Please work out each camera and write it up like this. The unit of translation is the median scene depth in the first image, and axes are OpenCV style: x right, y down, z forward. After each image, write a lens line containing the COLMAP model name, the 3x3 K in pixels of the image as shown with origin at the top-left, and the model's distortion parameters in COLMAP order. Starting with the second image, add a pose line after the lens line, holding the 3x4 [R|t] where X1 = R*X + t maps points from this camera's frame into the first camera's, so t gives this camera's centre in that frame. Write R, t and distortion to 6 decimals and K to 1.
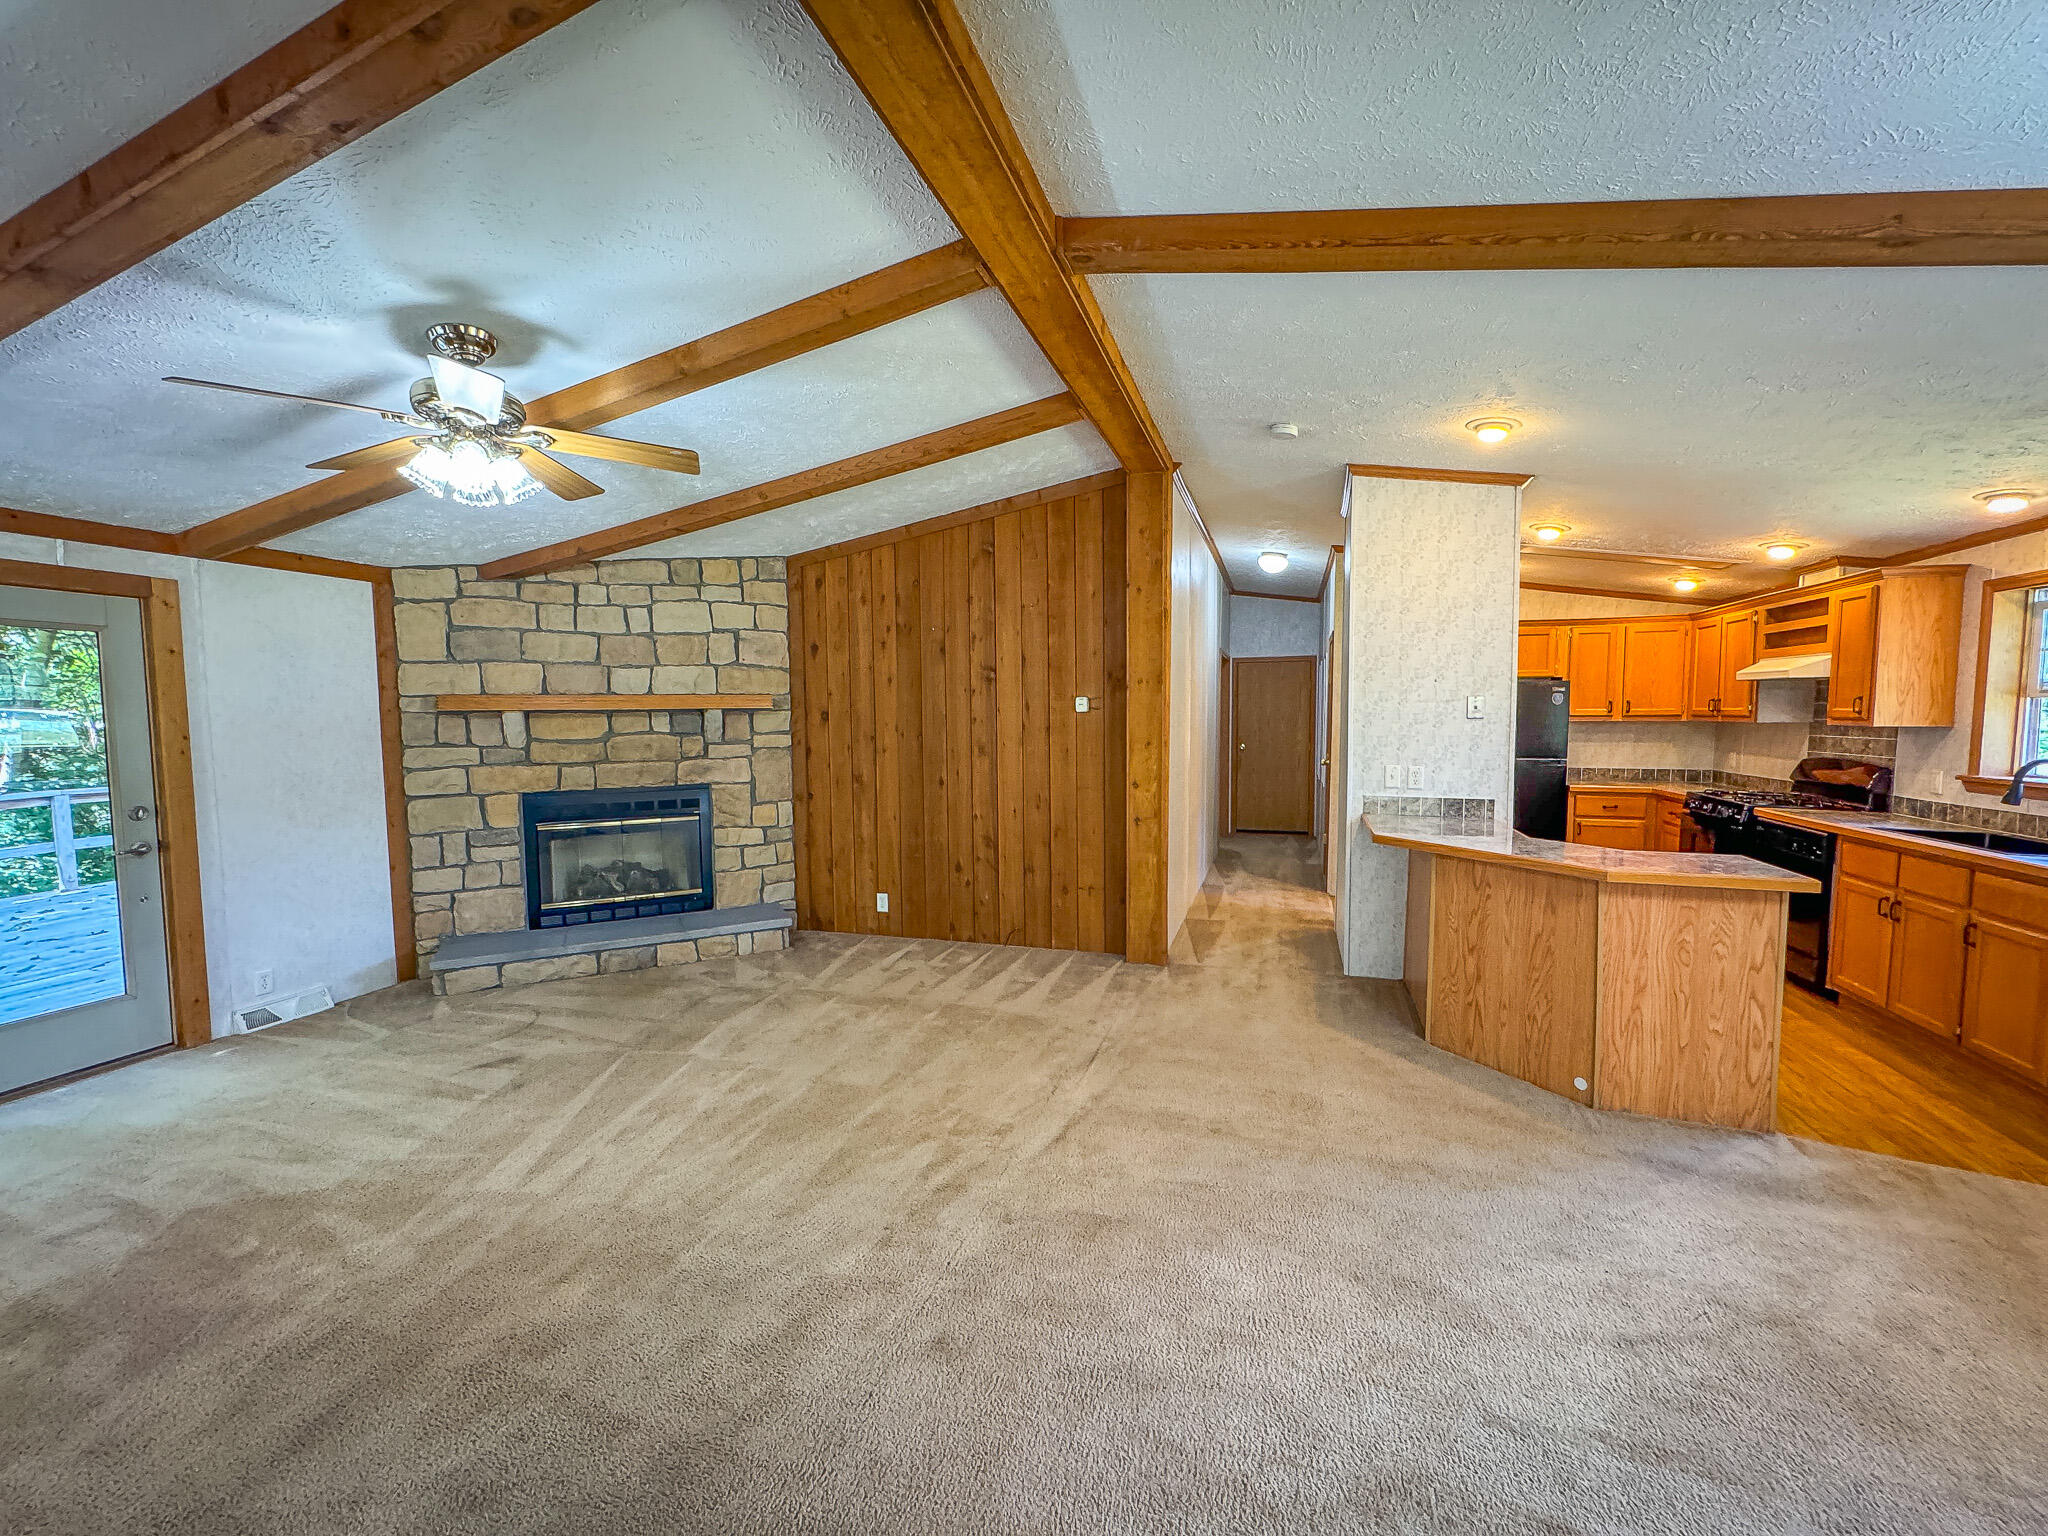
lens RADIAL K [[818.8, 0, 1025.4], [0, 818.8, 769.6], [0, 0, 1]] dist [-0.000698, -0.000500]
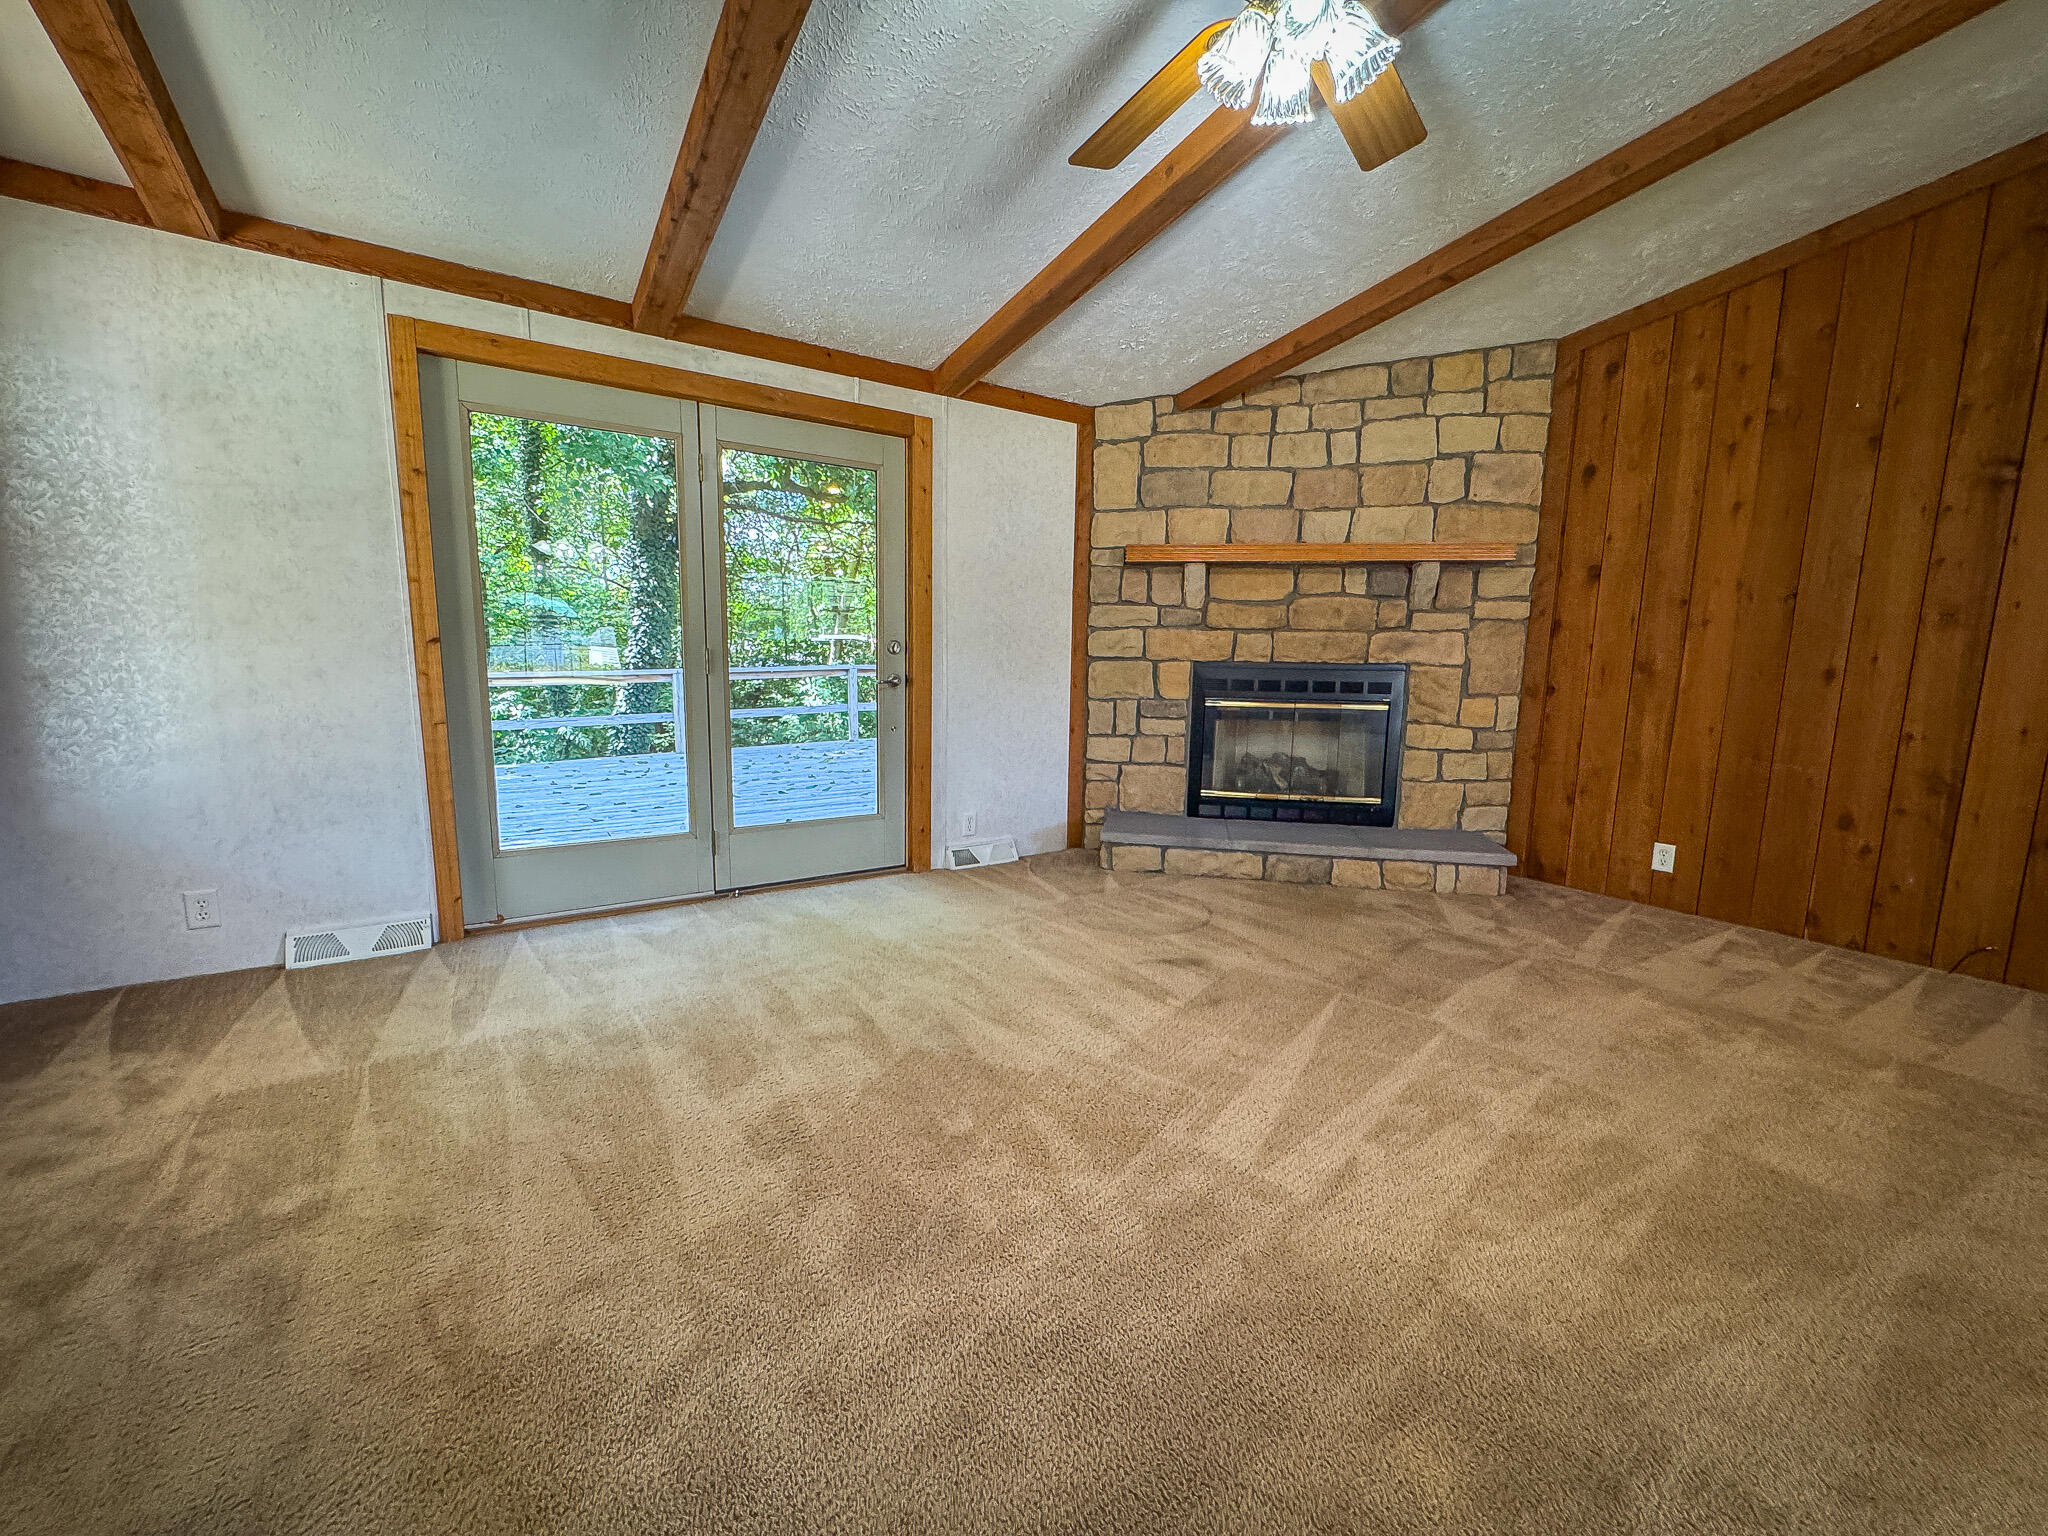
lens RADIAL K [[818.8, 0, 1025.4], [0, 818.8, 769.6], [0, 0, 1]] dist [-0.000698, -0.000500]
pose [[0.784465, 0.113249, -0.609746, -0.211744], [-0.066366, 0.992870, 0.099023, 0.070630], [0.616612, -0.037213, 0.786387, 0.195350]]
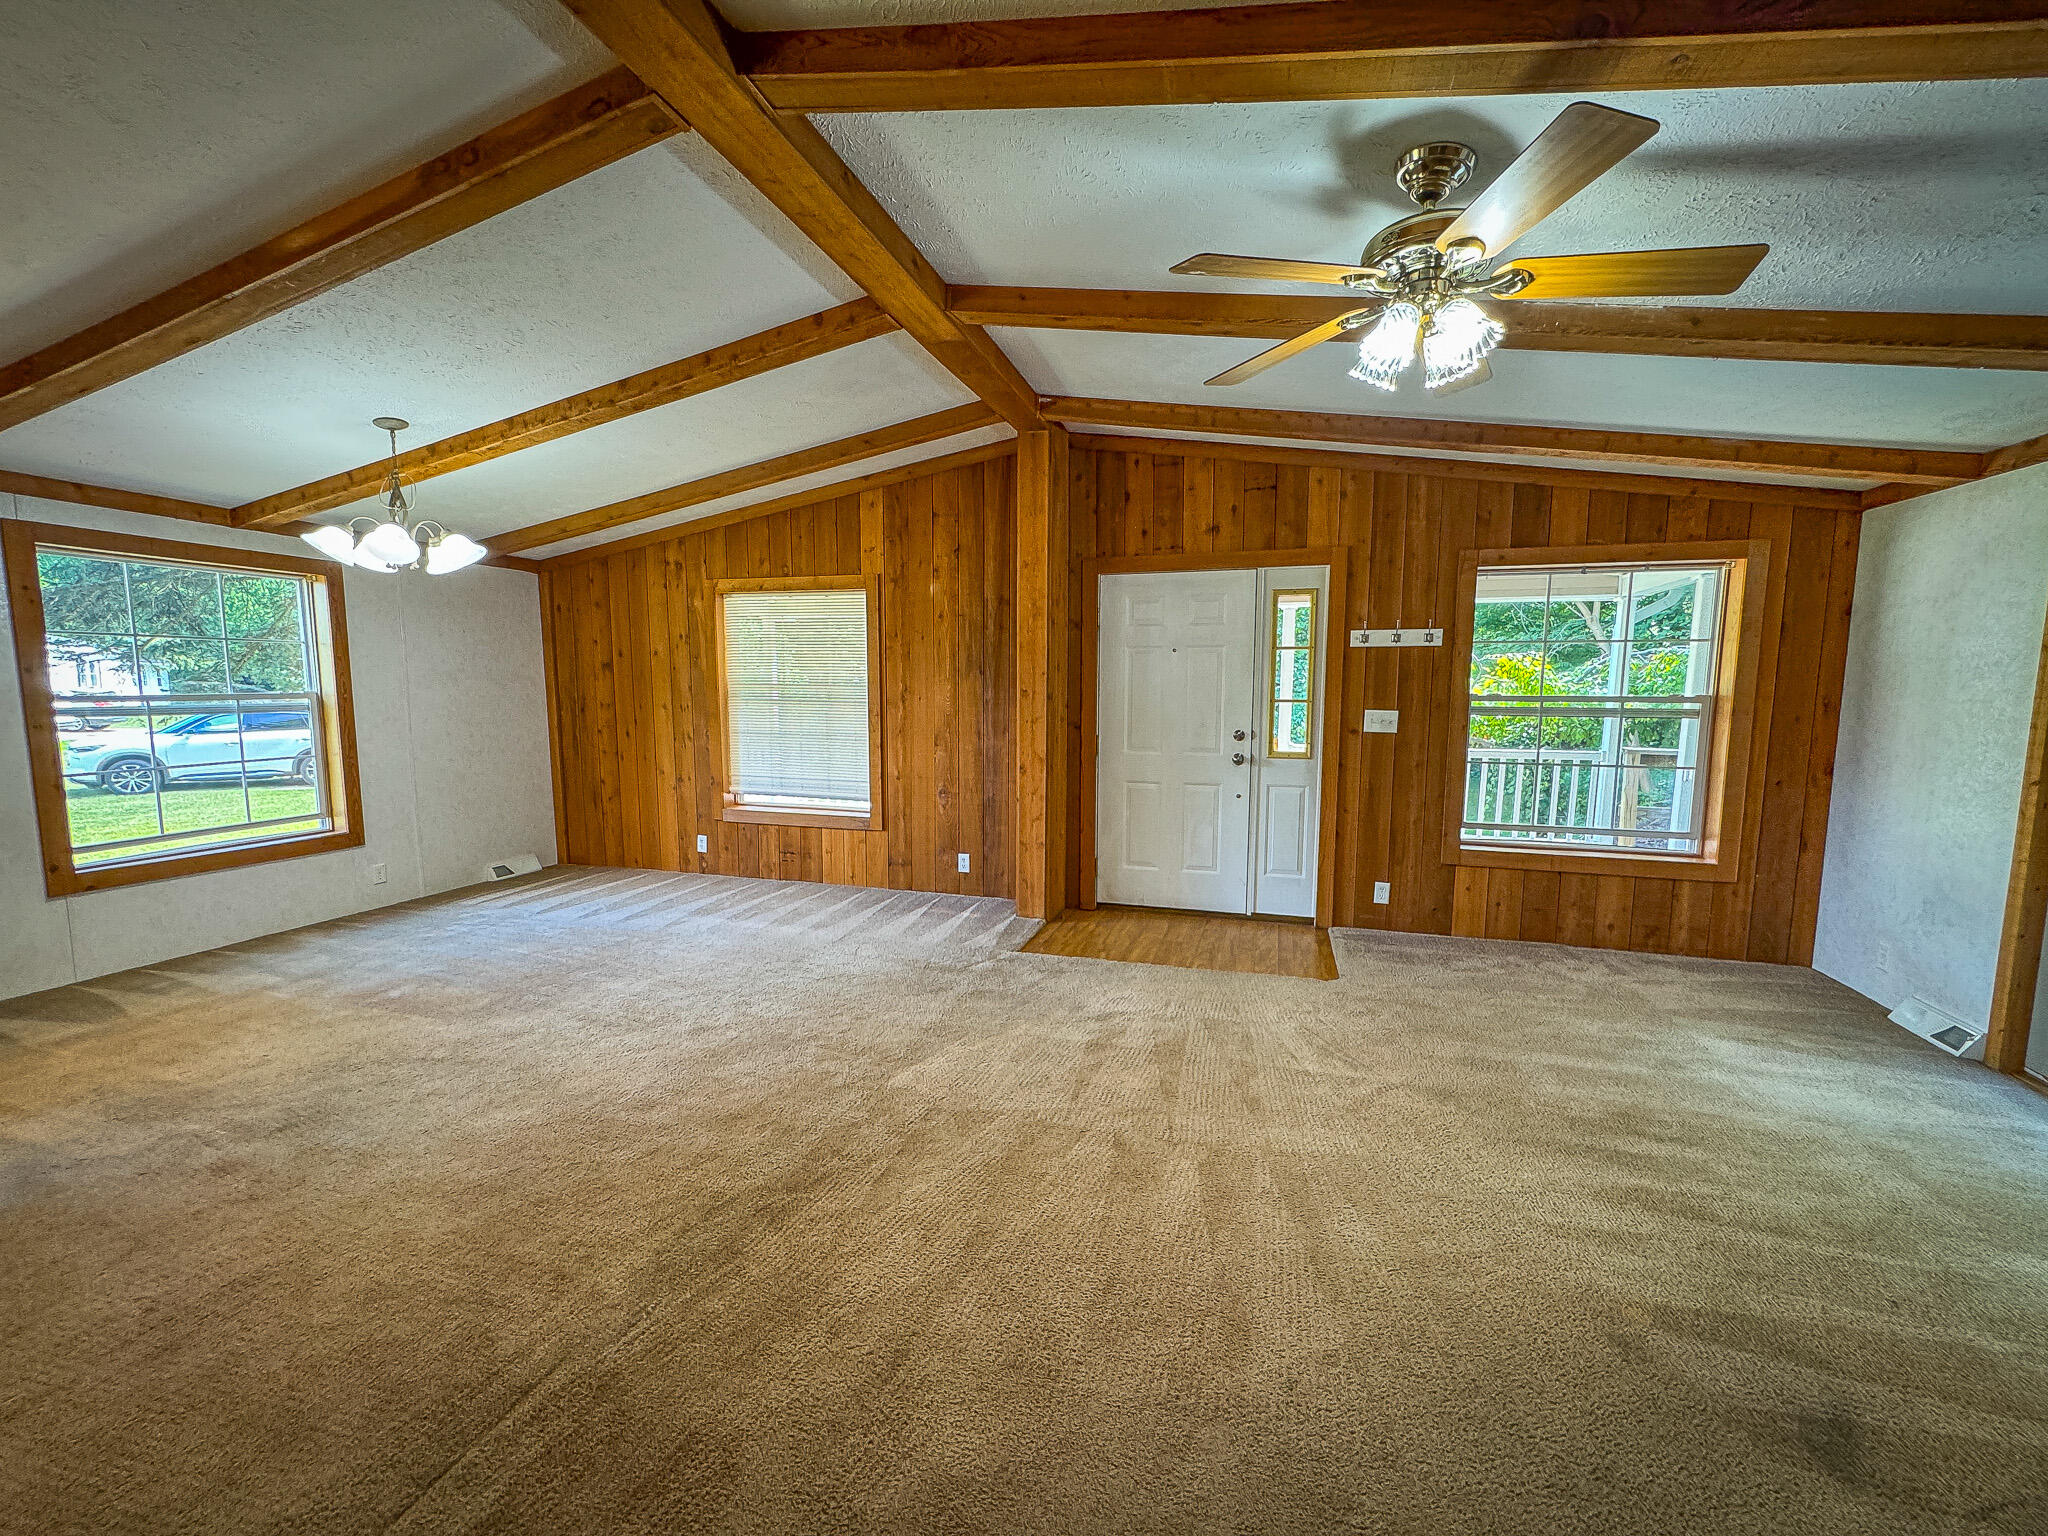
lens RADIAL K [[818.8, 0, 1025.4], [0, 818.8, 769.6], [0, 0, 1]] dist [-0.000698, -0.000500]
pose [[-0.999933, 0.004201, -0.010743, -0.146677], [0.002266, 0.984717, 0.174148, -0.052979], [0.011311, 0.174112, -0.984661, 0.995343]]
